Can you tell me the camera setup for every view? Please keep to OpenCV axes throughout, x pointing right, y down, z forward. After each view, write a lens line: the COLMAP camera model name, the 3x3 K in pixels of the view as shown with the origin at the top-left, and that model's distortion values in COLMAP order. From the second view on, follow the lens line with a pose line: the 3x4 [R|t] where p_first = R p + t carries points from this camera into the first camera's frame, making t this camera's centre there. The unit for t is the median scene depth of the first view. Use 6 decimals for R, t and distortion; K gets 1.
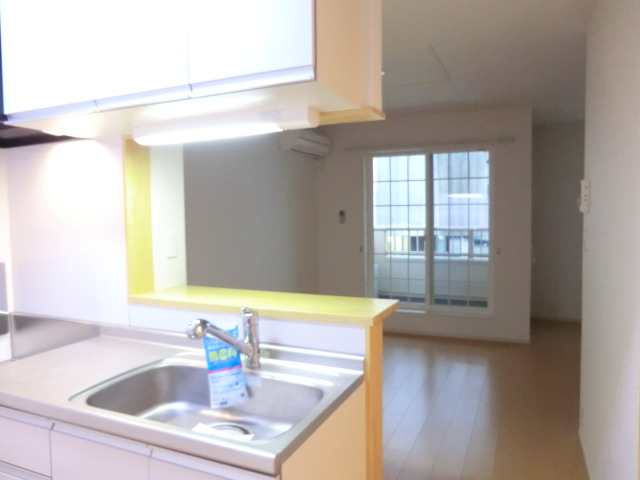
lens RADIAL K [[461.0, 0, 326.8], [0, 461.0, 239.9], [0, 0, 1]] dist [-0.044612, 0.003726]
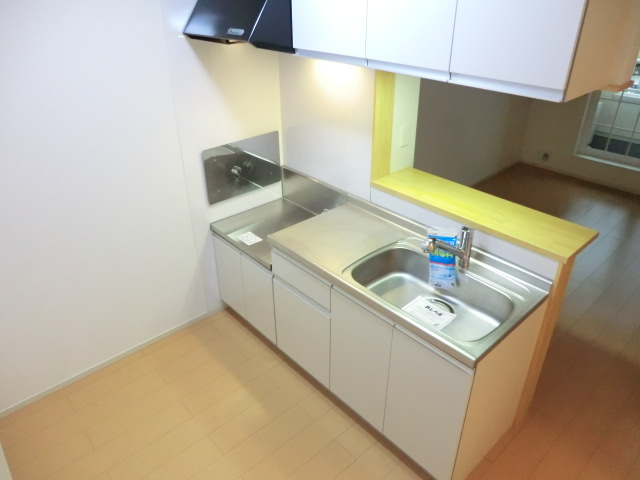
lens RADIAL K [[461.0, 0, 326.8], [0, 461.0, 239.9], [0, 0, 1]] dist [-0.044612, 0.003726]
pose [[0.914002, 0.205563, -0.349778, -0.071171], [-0.022361, 0.886351, 0.462474, -0.407180], [0.405093, -0.414881, 0.814723, -0.231080]]
